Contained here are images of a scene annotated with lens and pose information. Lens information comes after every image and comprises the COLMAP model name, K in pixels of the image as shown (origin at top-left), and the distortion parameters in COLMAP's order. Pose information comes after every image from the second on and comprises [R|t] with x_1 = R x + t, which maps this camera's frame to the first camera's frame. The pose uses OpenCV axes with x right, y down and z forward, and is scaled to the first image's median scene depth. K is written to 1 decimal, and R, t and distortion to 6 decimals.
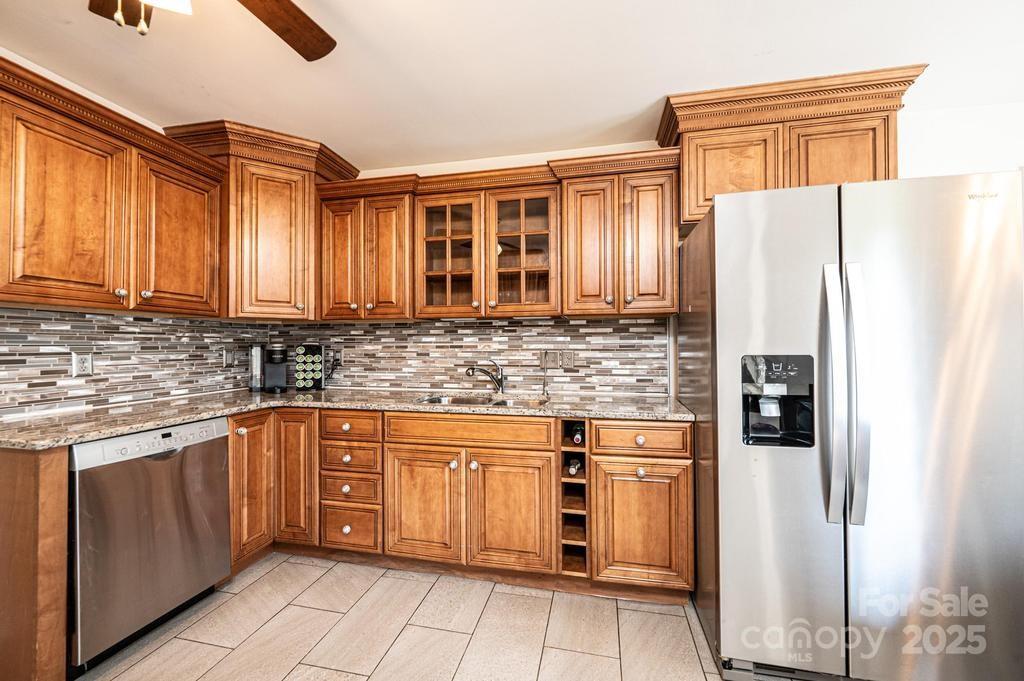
lens RADIAL K [[407.5, 0, 512.0], [0, 407.5, 340.5], [0, 0, 1]] dist [-0.000072, -0.000290]
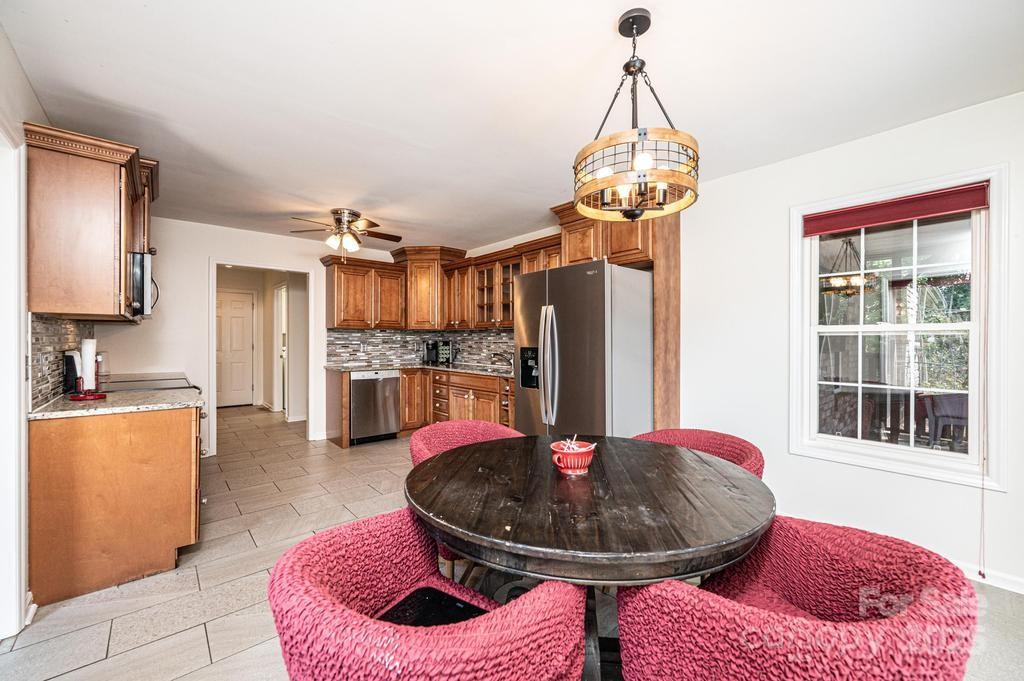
lens RADIAL K [[407.5, 0, 512.0], [0, 407.5, 340.5], [0, 0, 1]] dist [-0.000072, -0.000290]
pose [[0.803460, 0.003296, -0.595350, 1.214919], [0.003845, 0.999935, 0.010726, -0.015999], [0.595346, -0.010907, 0.803395, -0.543013]]
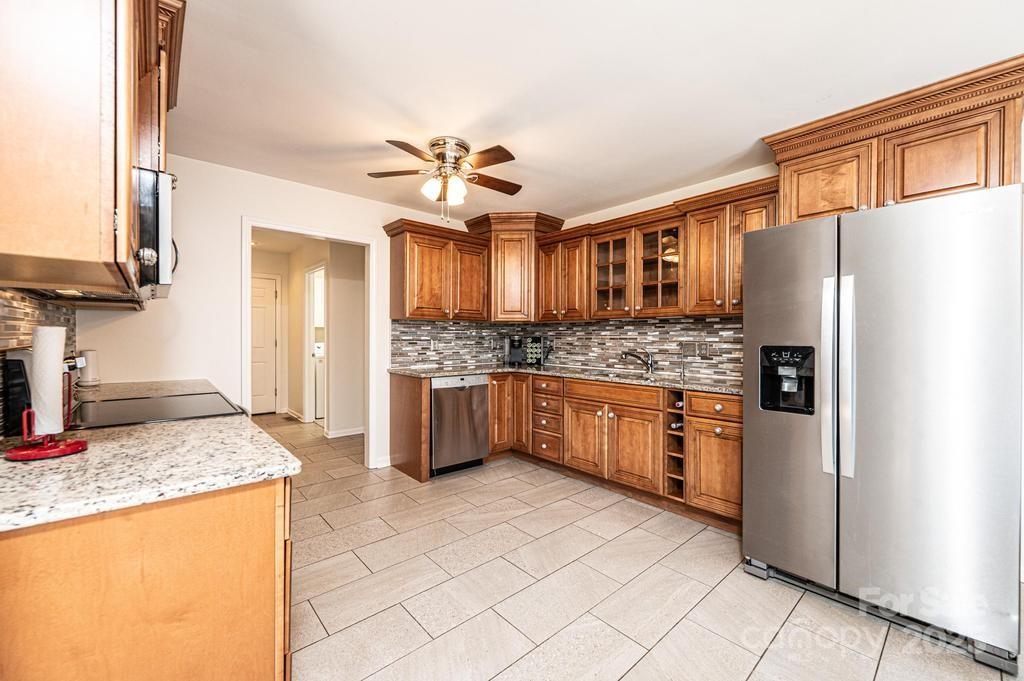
lens RADIAL K [[407.5, 0, 512.0], [0, 407.5, 340.5], [0, 0, 1]] dist [-0.000072, -0.000290]
pose [[0.807760, 0.010971, -0.589409, 0.455849], [-0.000151, 0.999831, 0.018404, -0.004732], [0.589511, -0.014777, 0.807625, -0.416221]]
